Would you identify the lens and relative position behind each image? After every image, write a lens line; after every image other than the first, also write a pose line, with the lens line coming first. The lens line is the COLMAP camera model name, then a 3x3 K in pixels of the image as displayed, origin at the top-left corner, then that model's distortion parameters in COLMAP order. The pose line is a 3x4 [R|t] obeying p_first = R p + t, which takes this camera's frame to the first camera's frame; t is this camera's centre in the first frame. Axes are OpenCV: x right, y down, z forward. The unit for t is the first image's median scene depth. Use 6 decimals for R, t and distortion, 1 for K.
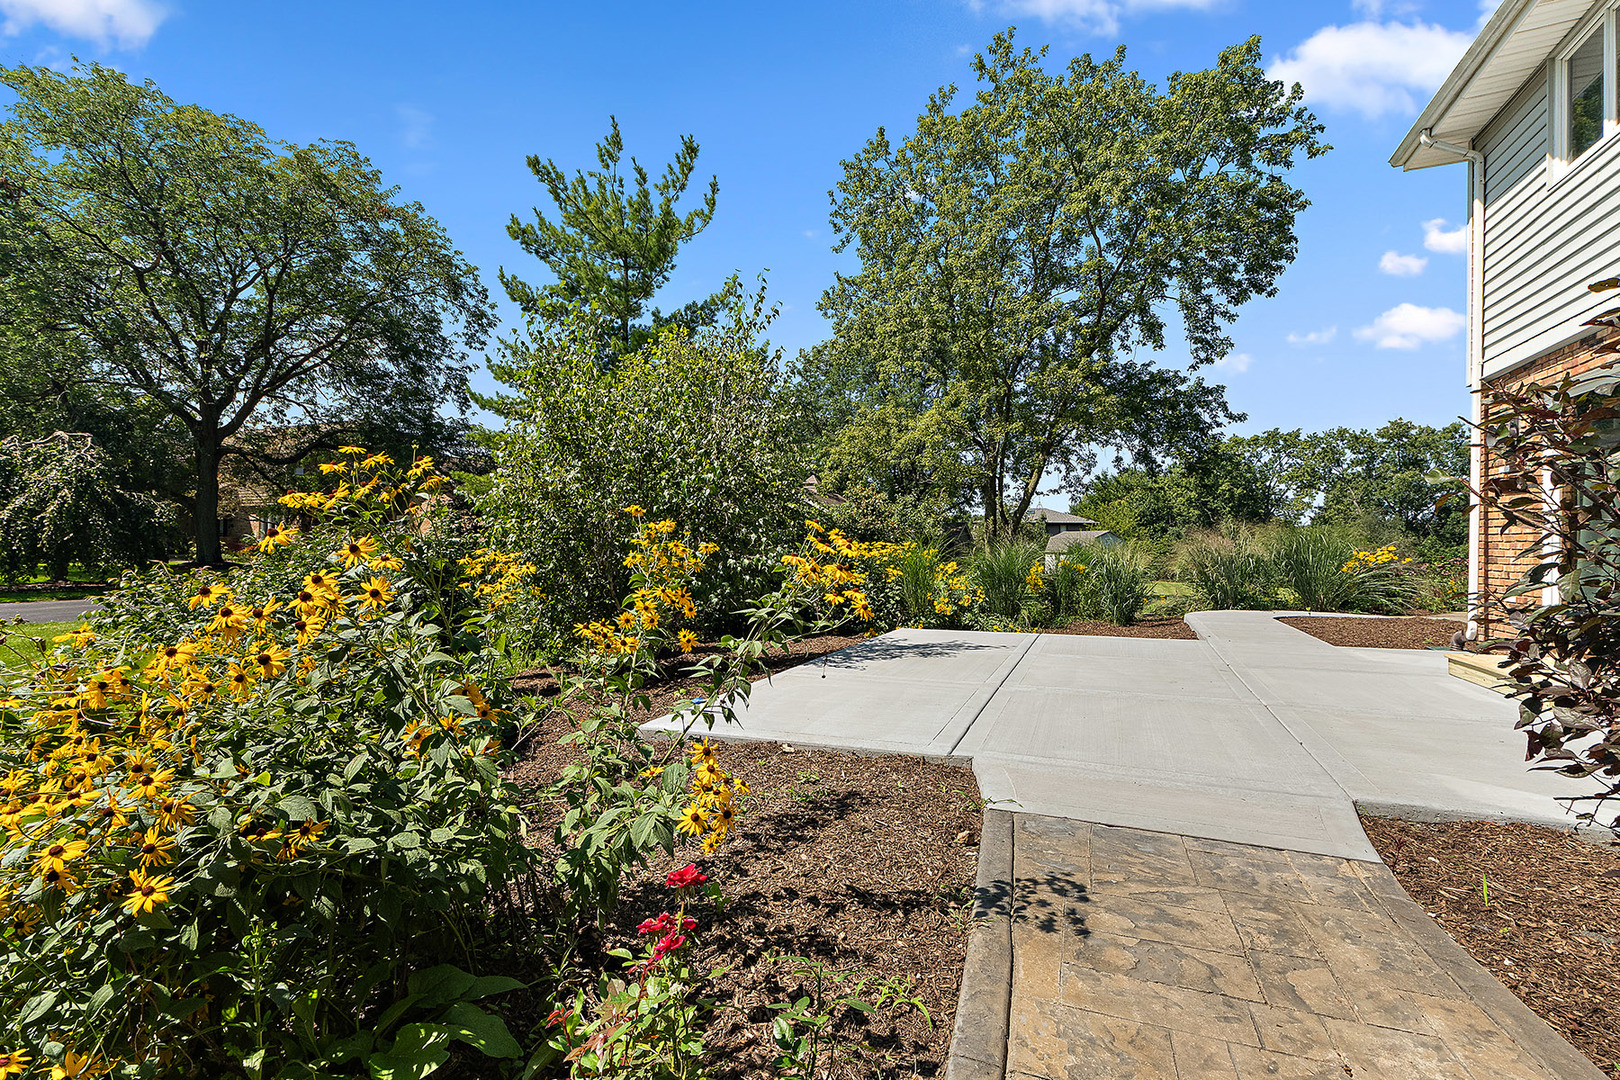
lens RADIAL K [[723.4, 0, 801.6], [0, 723.4, 538.9], [0, 0, 1]] dist [-0.004955, -0.000544]
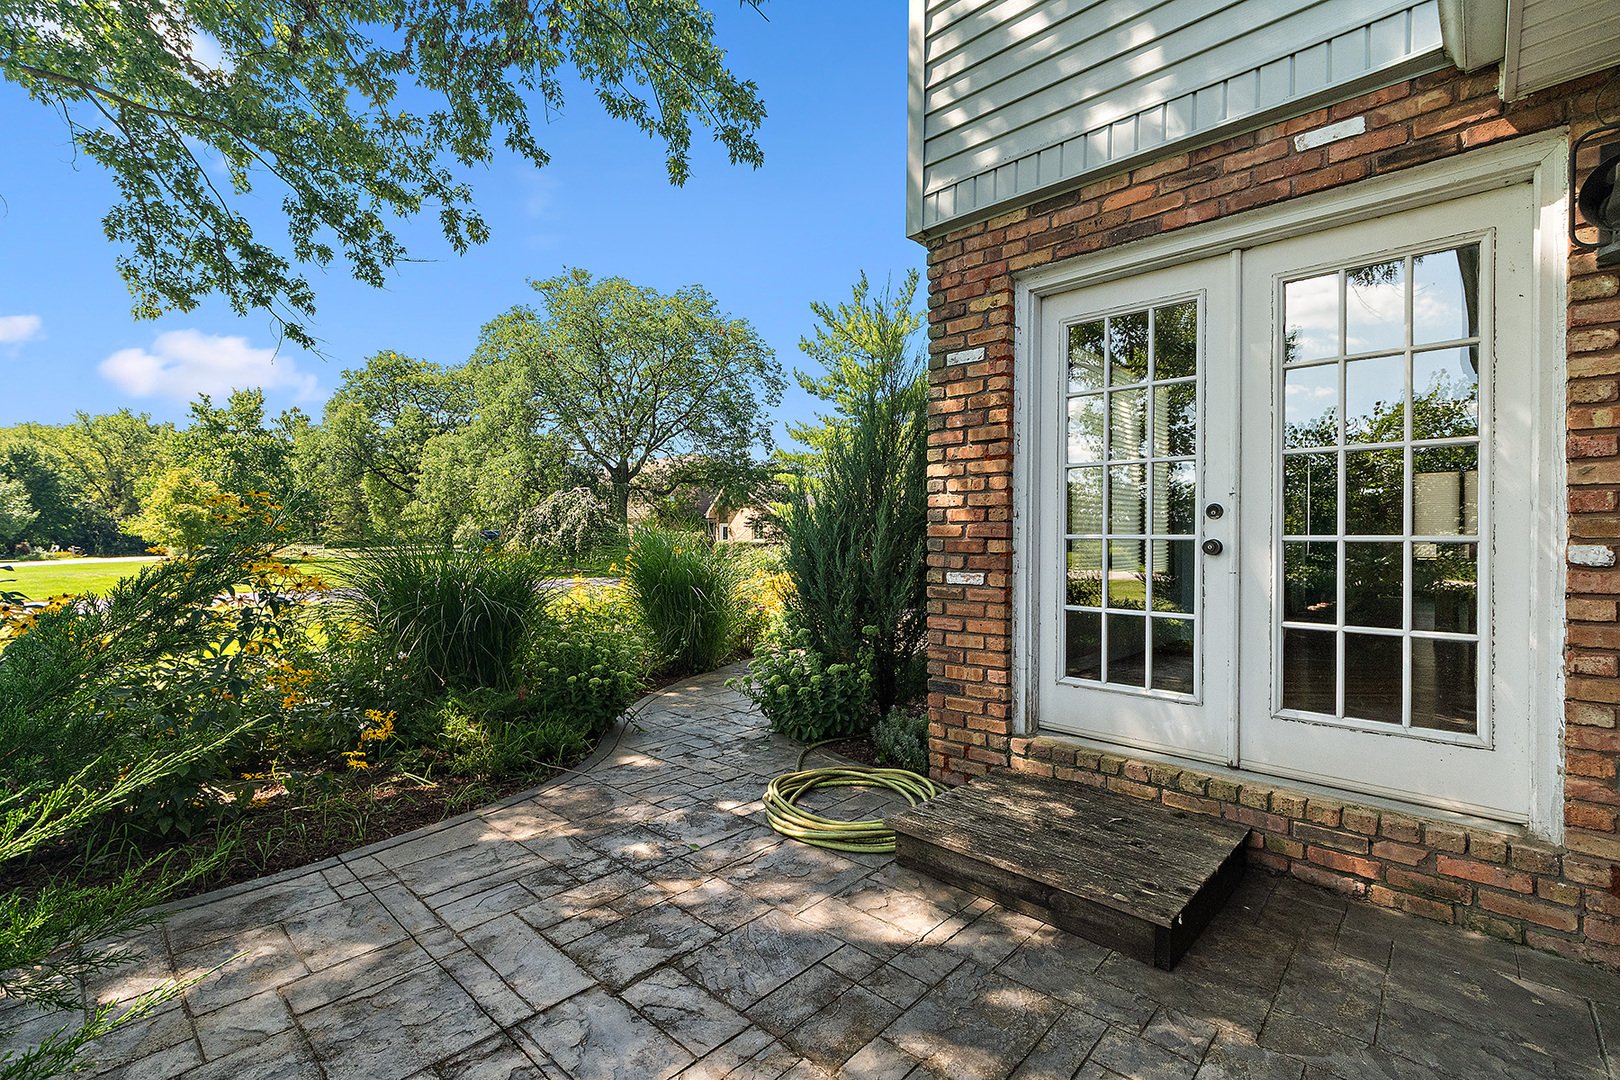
lens RADIAL K [[723.4, 0, 801.6], [0, 723.4, 538.9], [0, 0, 1]] dist [-0.004955, -0.000544]
pose [[0.935215, -0.007428, -0.354001, 0.144173], [0.010266, 0.999928, 0.006141, -0.017328], [0.353930, -0.009377, 0.935225, -0.448148]]
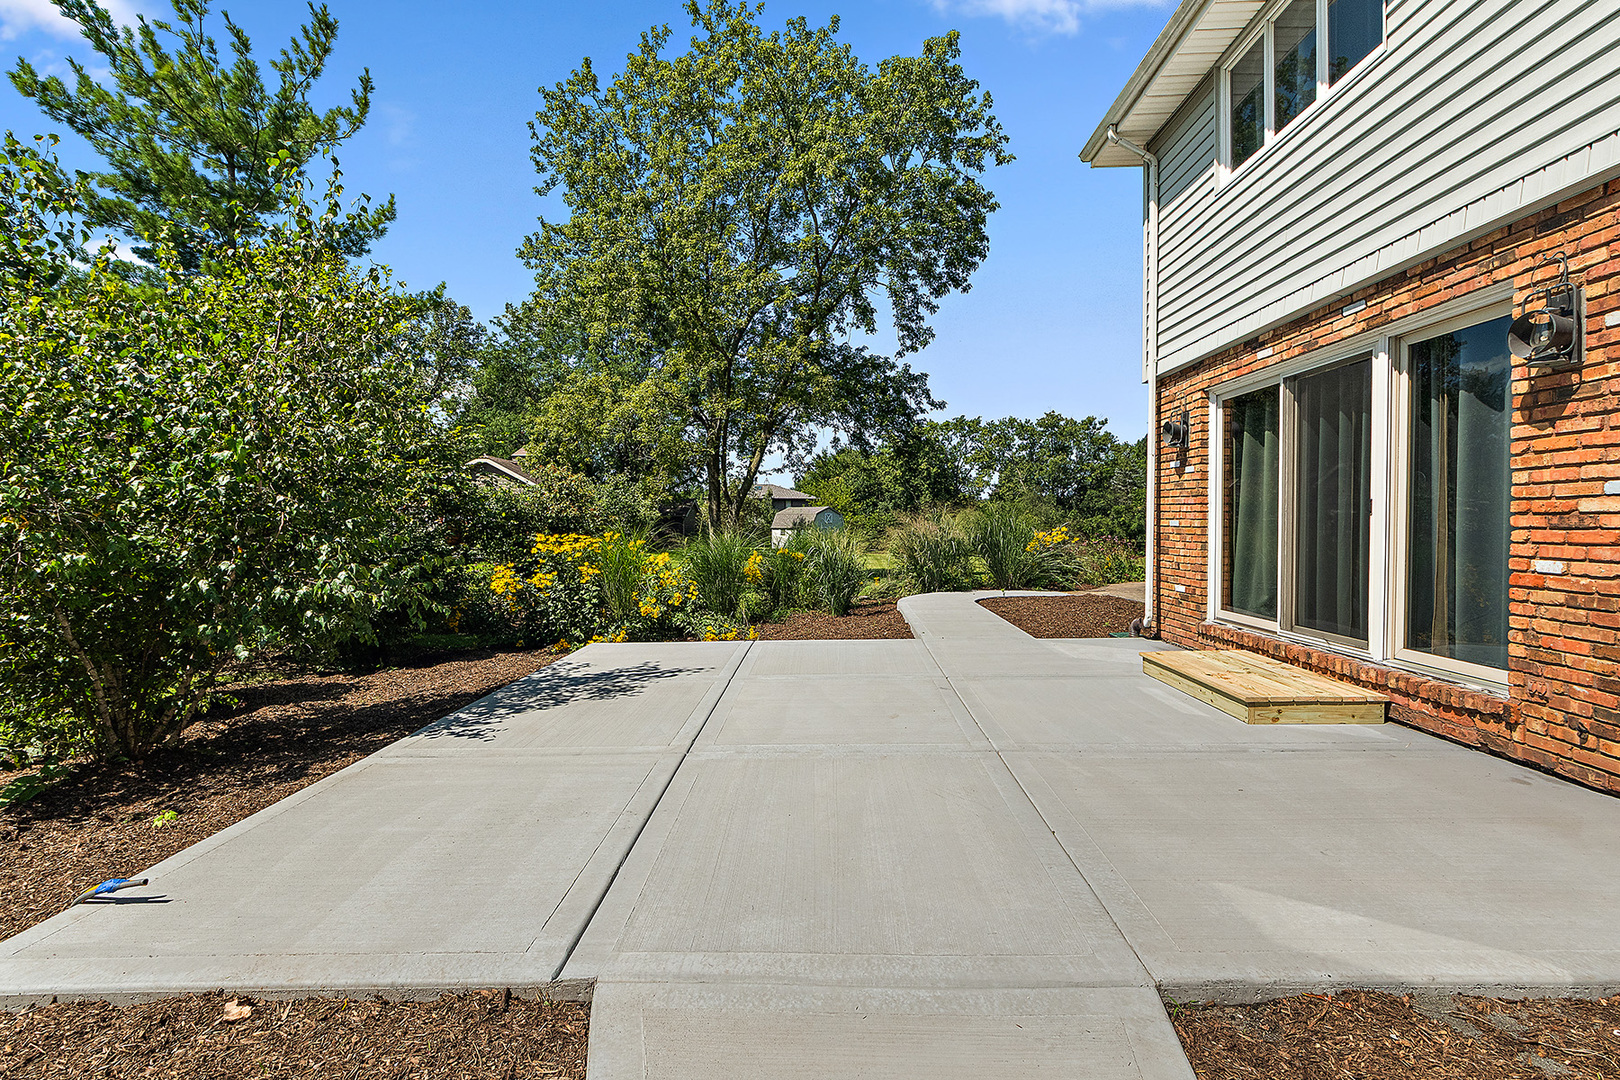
lens RADIAL K [[728.6, 0, 809.8], [0, 728.6, 523.3], [0, 0, 1]] dist [-0.000766, -0.000440]
pose [[0.930191, -0.013694, 0.366821, 0.034825], [0.008922, 0.999852, 0.014701, -0.011432], [-0.366968, -0.010402, 0.930175, 0.075975]]
